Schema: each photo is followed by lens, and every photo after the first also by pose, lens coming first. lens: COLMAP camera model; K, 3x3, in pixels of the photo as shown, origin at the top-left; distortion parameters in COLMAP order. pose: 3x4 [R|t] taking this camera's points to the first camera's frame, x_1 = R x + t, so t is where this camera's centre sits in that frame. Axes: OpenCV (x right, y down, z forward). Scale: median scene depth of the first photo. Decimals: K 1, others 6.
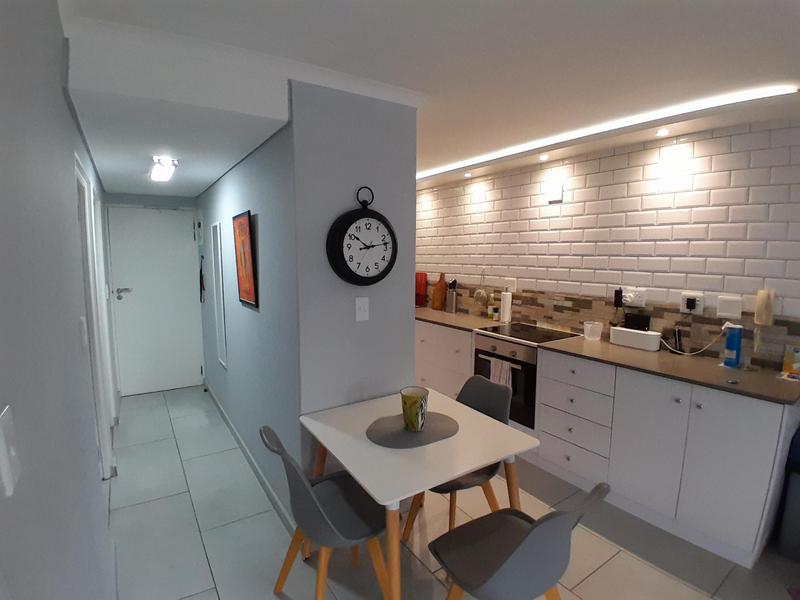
lens RADIAL K [[398.7, 0, 390.0], [0, 398.7, 295.7], [0, 0, 1]] dist [0.004865, -0.048331]
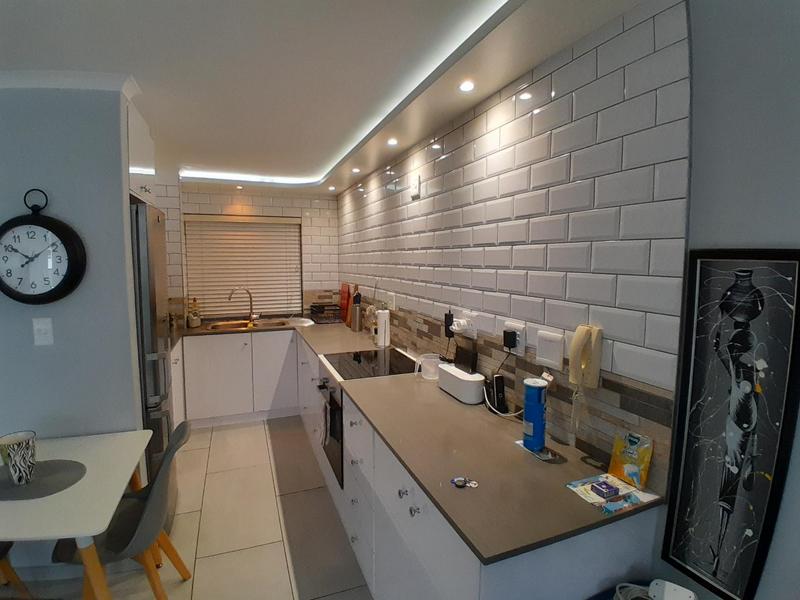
lens RADIAL K [[398.7, 0, 390.0], [0, 398.7, 295.7], [0, 0, 1]] dist [0.004865, -0.048331]
pose [[0.976979, 0.016960, -0.212660, 0.665597], [-0.020229, 0.999708, -0.013205, -0.037935], [0.212374, 0.017203, 0.977037, 0.278027]]
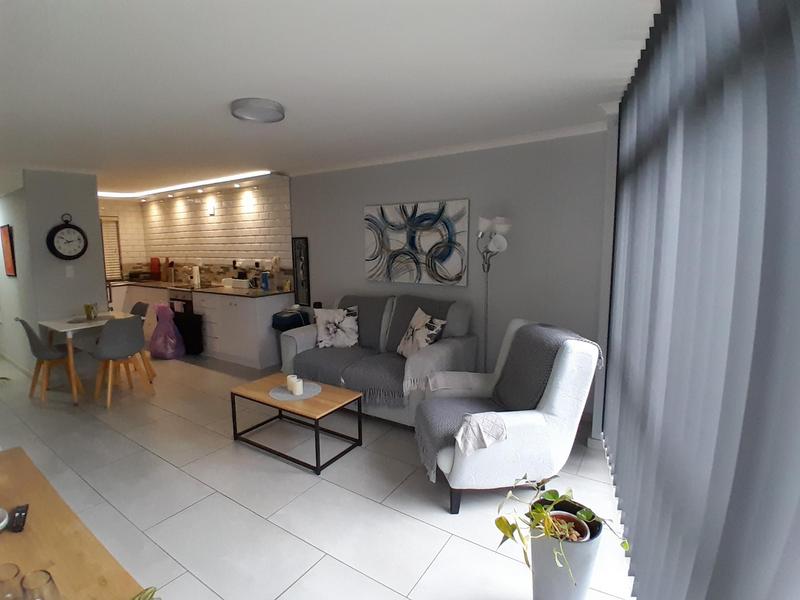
lens RADIAL K [[398.7, 0, 390.0], [0, 398.7, 295.7], [0, 0, 1]] dist [0.004865, -0.048331]
pose [[0.918724, -0.063753, 0.389721, 0.534659], [0.056085, 0.997944, 0.031036, 0.153866], [-0.390898, -0.006656, 0.920410, -1.246665]]
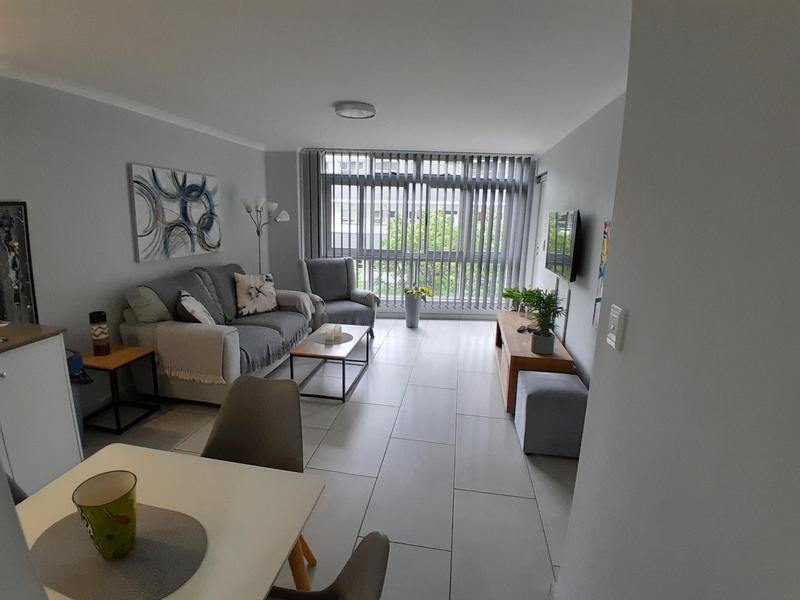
lens RADIAL K [[398.7, 0, 390.0], [0, 398.7, 295.7], [0, 0, 1]] dist [0.004865, -0.048331]
pose [[-0.729181, -0.155660, 0.666383, -0.349486], [0.051602, 0.958506, 0.280361, -0.080203], [-0.682373, 0.238821, -0.690892, 0.712388]]
